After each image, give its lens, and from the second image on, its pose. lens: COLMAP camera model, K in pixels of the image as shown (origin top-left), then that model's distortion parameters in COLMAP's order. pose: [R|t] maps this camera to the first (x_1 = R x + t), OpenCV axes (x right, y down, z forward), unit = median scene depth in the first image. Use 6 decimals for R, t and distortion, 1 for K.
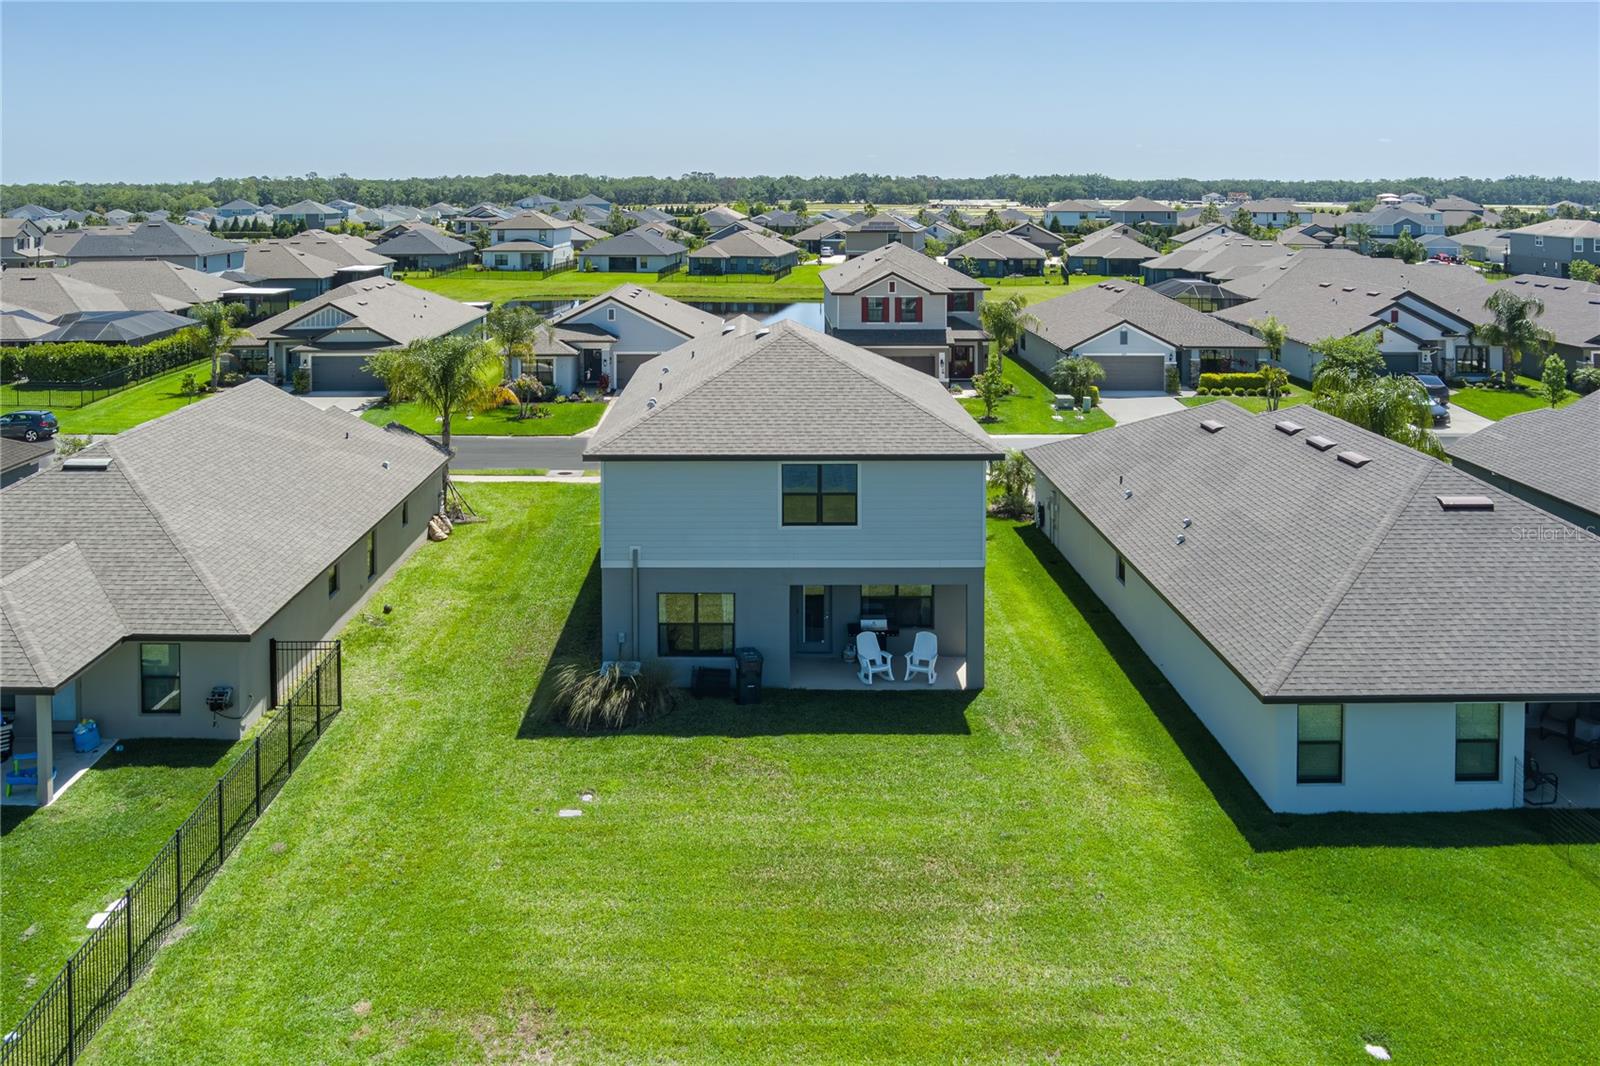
lens RADIAL K [[1298.3, 0, 800.0], [0, 1298.3, 533.0], [0, 0, 1]] dist [-0.086344, 0.040350]
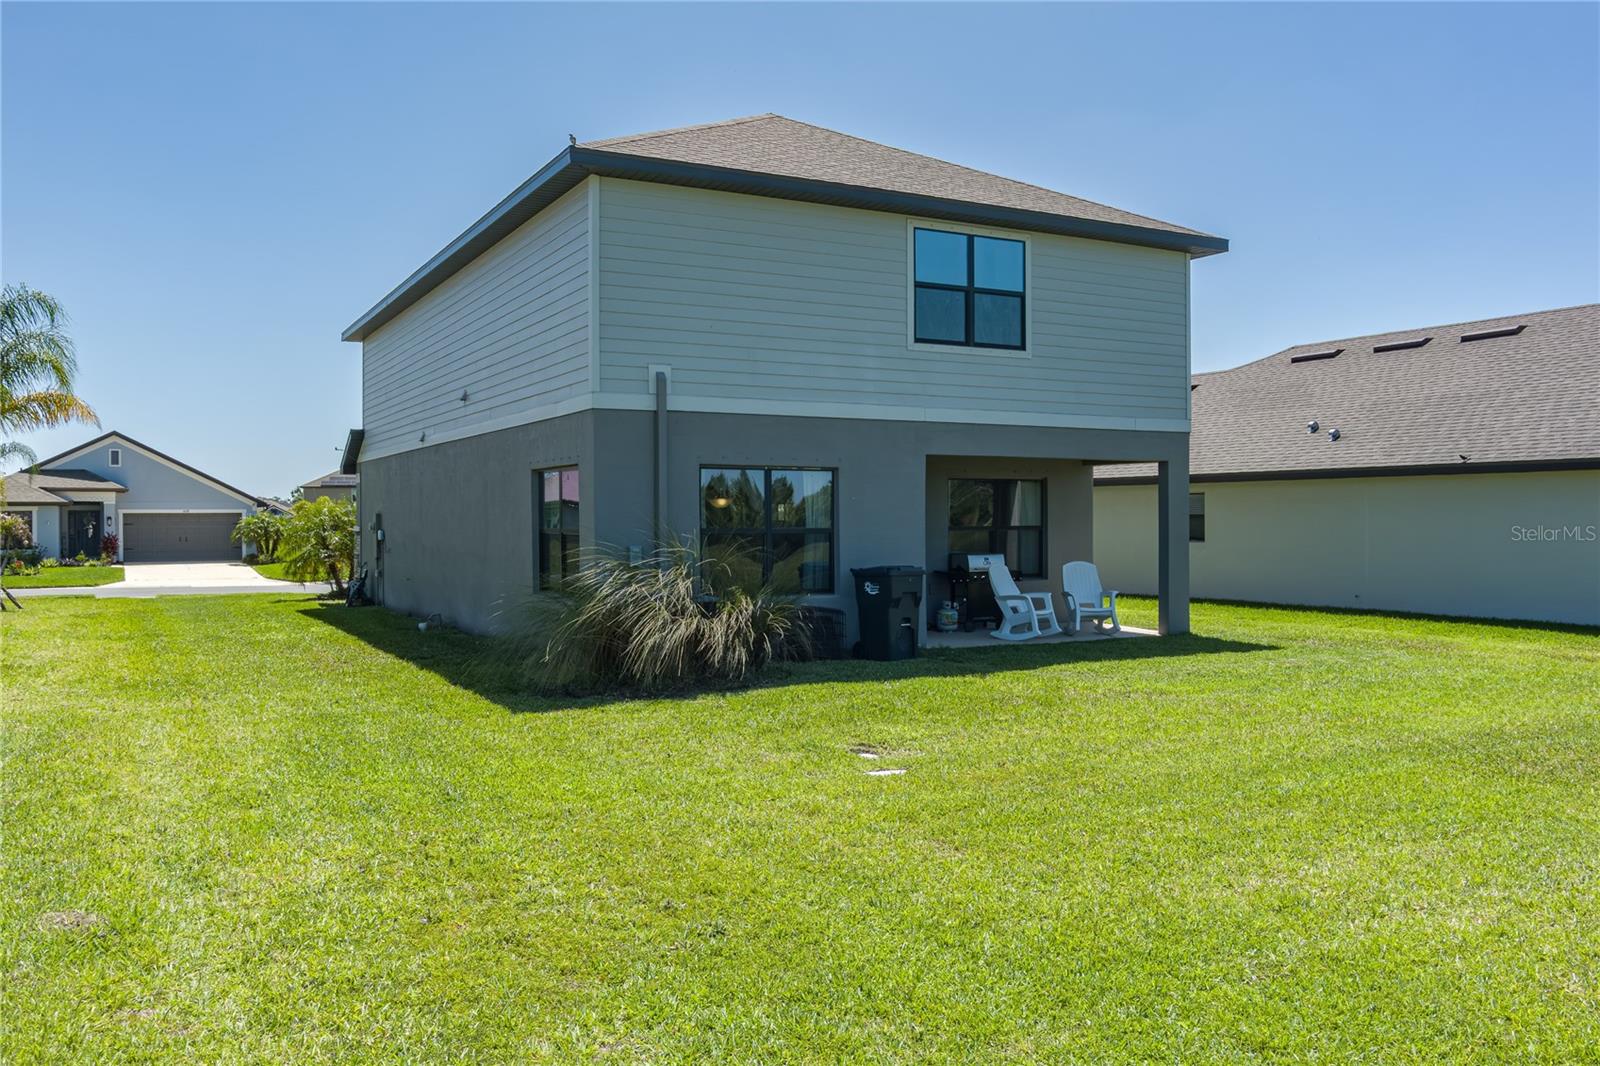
lens RADIAL K [[1298.3, 0, 800.0], [0, 1298.3, 533.0], [0, 0, 1]] dist [-0.086344, 0.040350]
pose [[0.895492, 0.005805, 0.445040, -0.302064], [0.106218, 0.968236, -0.226356, 0.192580], [-0.432218, 0.249972, 0.866431, 0.556699]]
